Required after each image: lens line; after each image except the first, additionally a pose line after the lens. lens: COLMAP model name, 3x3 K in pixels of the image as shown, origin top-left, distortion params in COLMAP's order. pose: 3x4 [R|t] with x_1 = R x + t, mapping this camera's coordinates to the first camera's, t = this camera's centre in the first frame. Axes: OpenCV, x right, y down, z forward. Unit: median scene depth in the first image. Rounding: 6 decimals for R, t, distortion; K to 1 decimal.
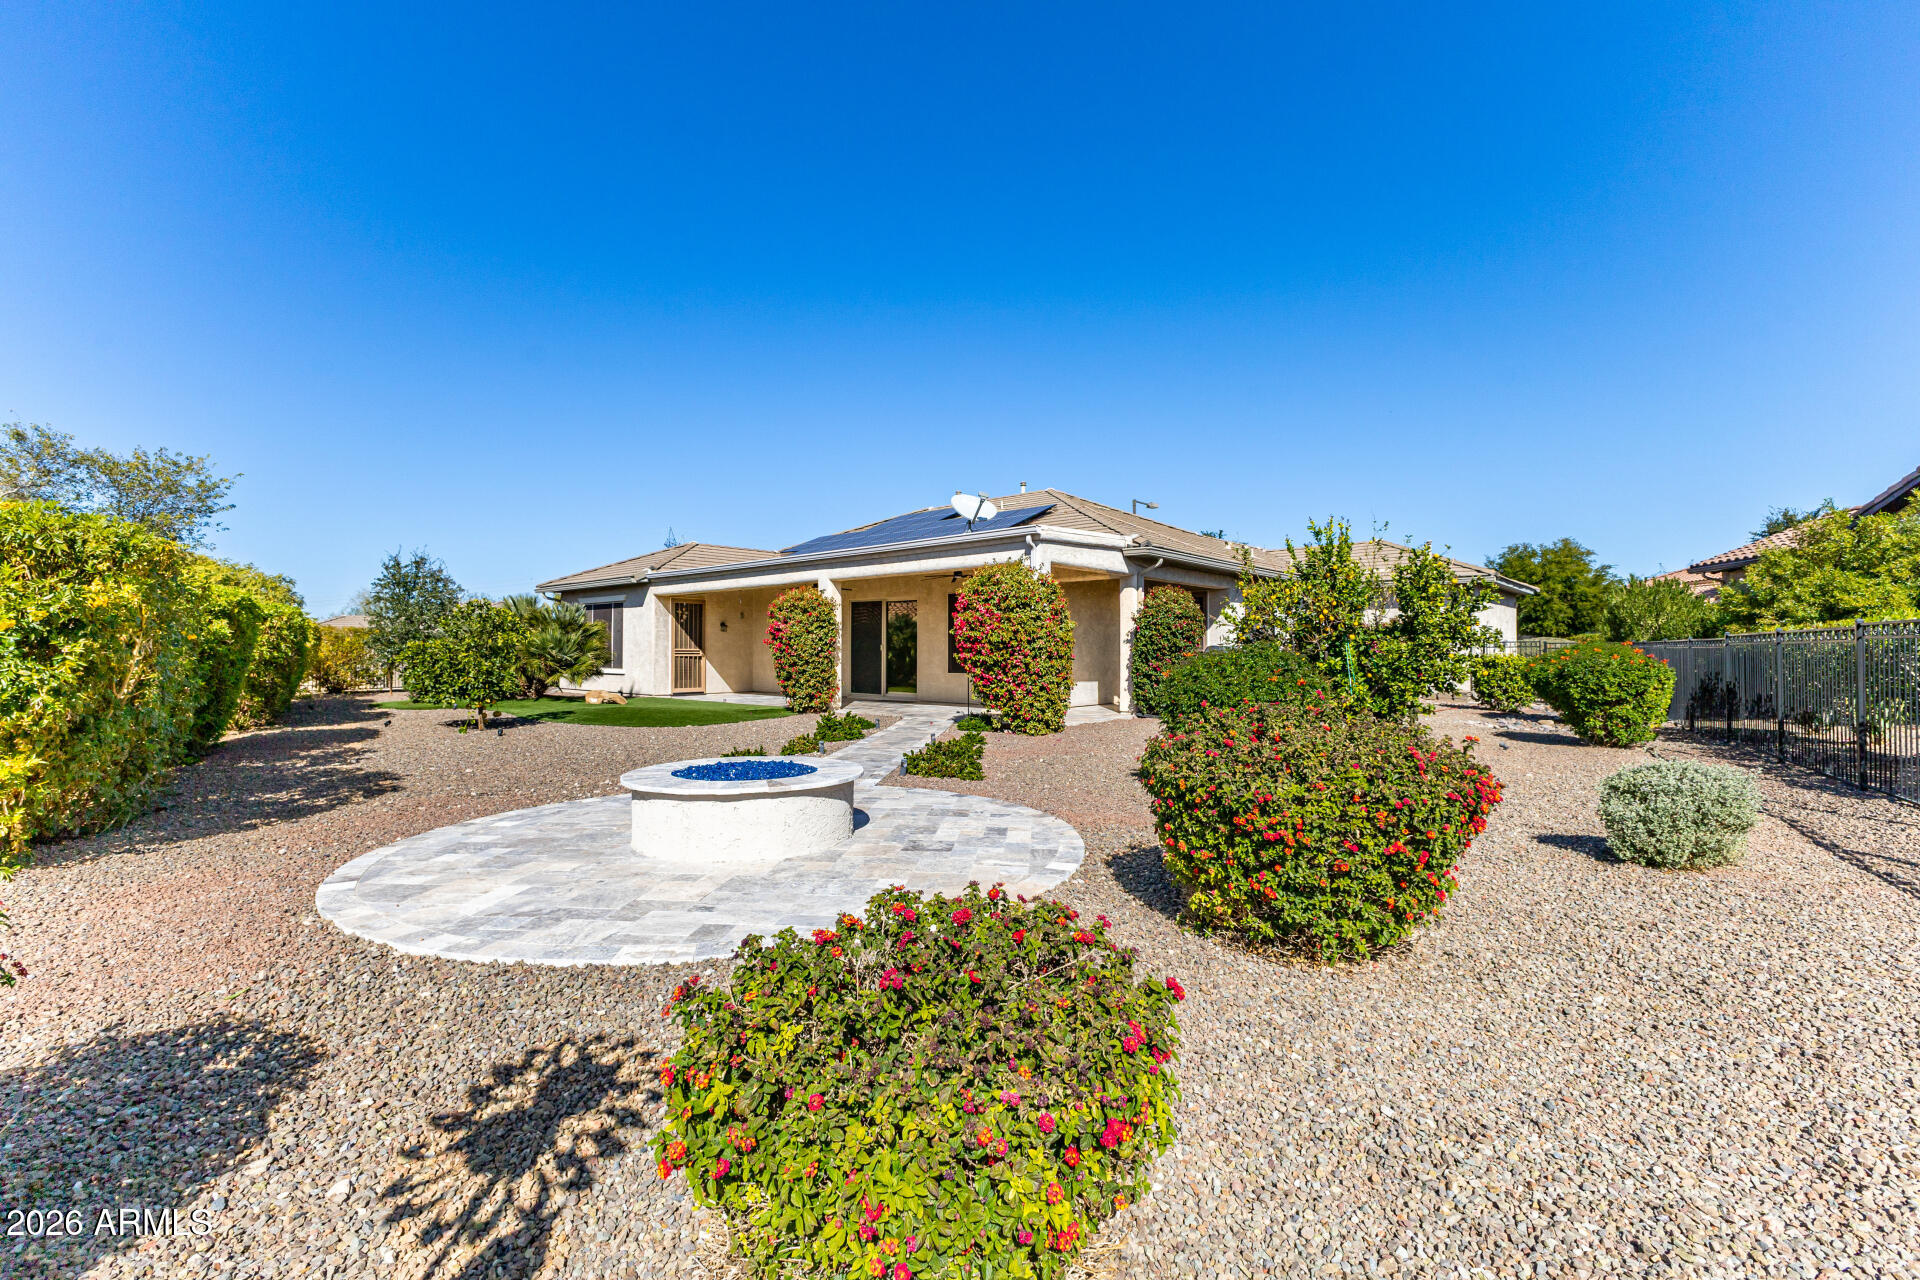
lens RADIAL K [[834.9, 0, 959.0], [0, 834.9, 637.2], [0, 0, 1]] dist [0.011613, -0.001229]
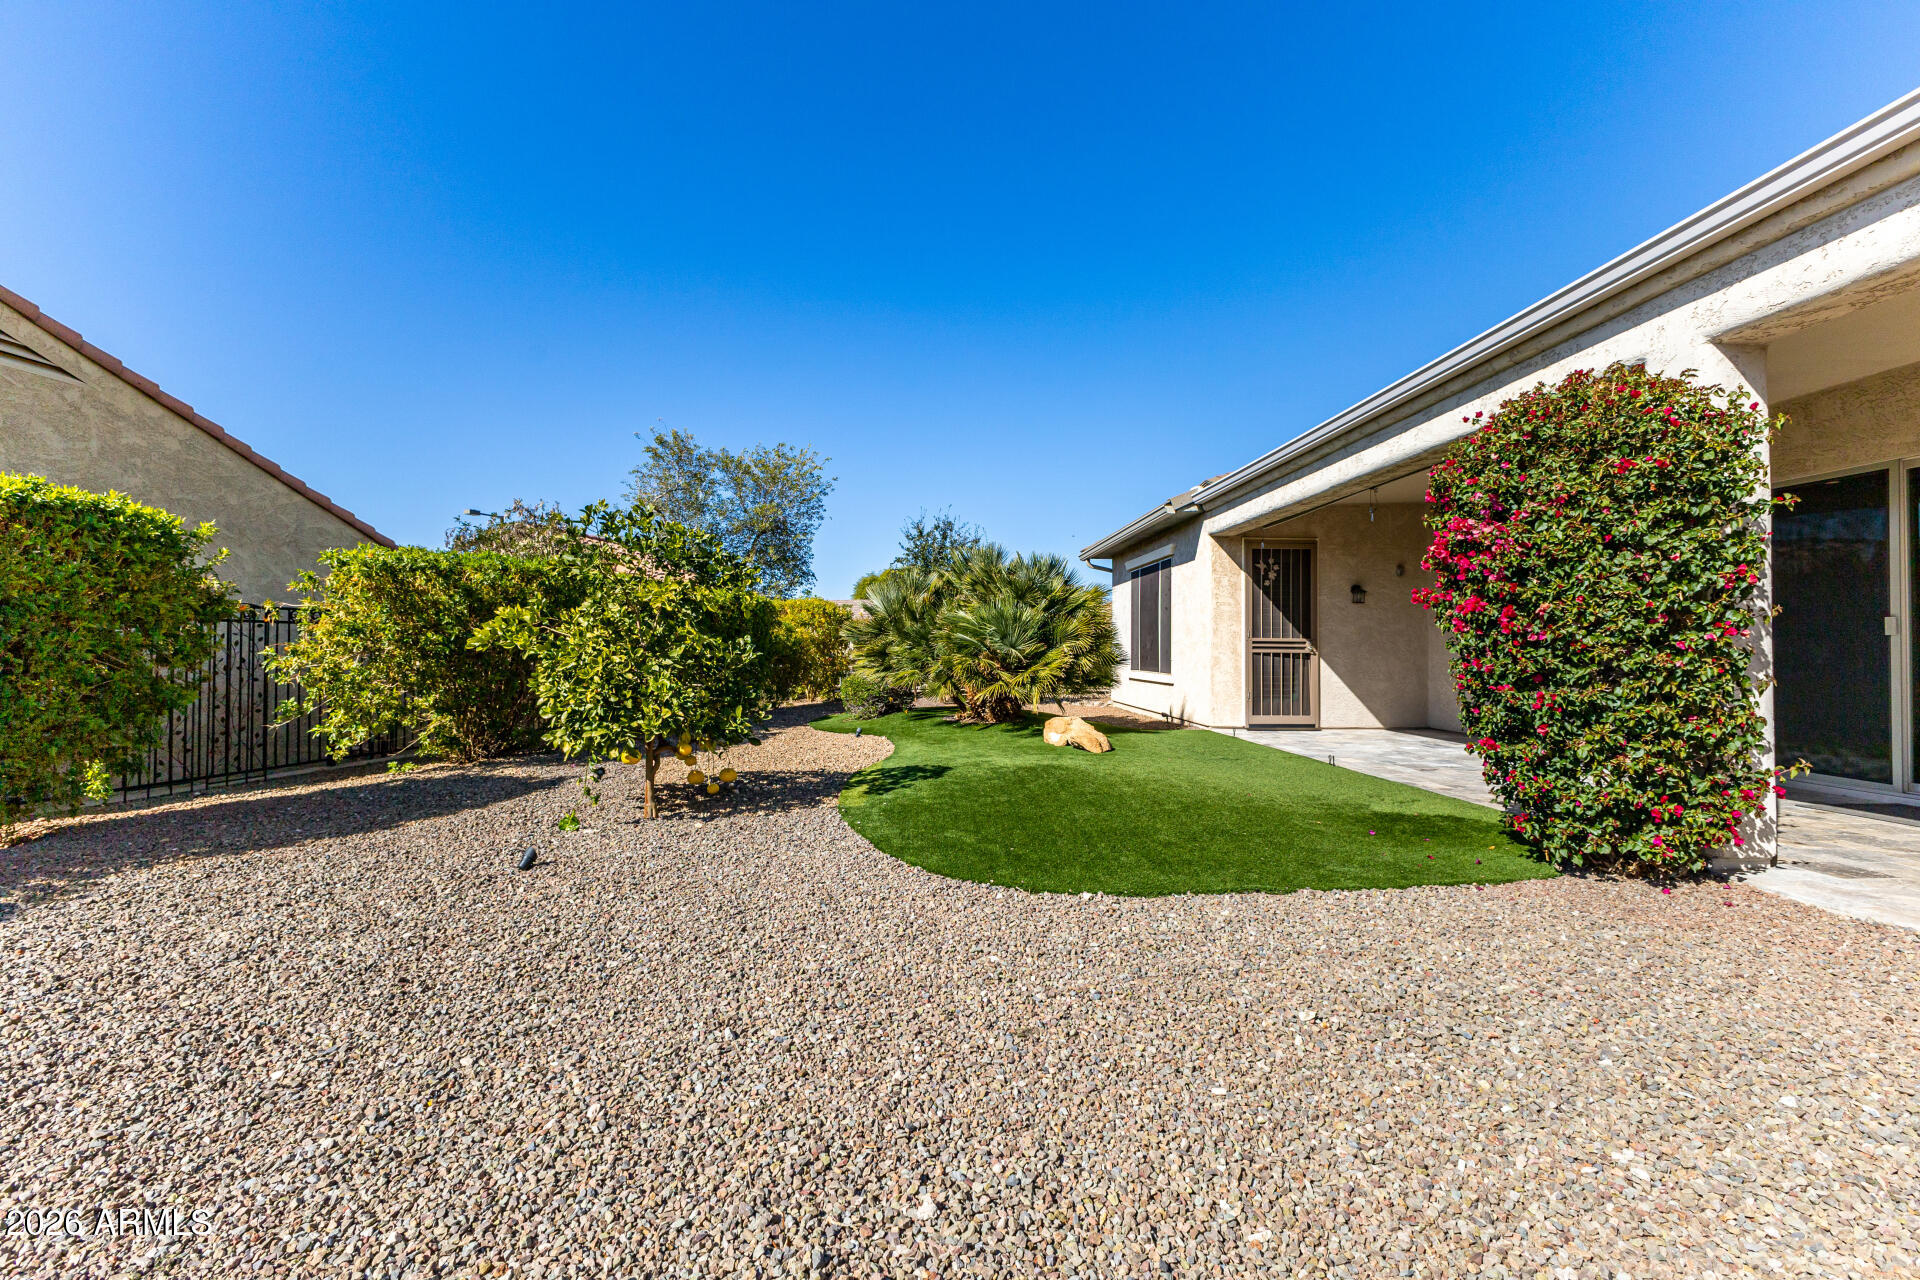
lens RADIAL K [[834.9, 0, 960.9], [0, 834.9, 637.1], [0, 0, 1]] dist [0.011613, -0.001229]
pose [[0.707769, -0.008333, -0.706395, -0.103990], [0.007970, 0.999961, -0.003811, 0.013669], [0.706399, -0.002932, 0.707808, 0.507014]]
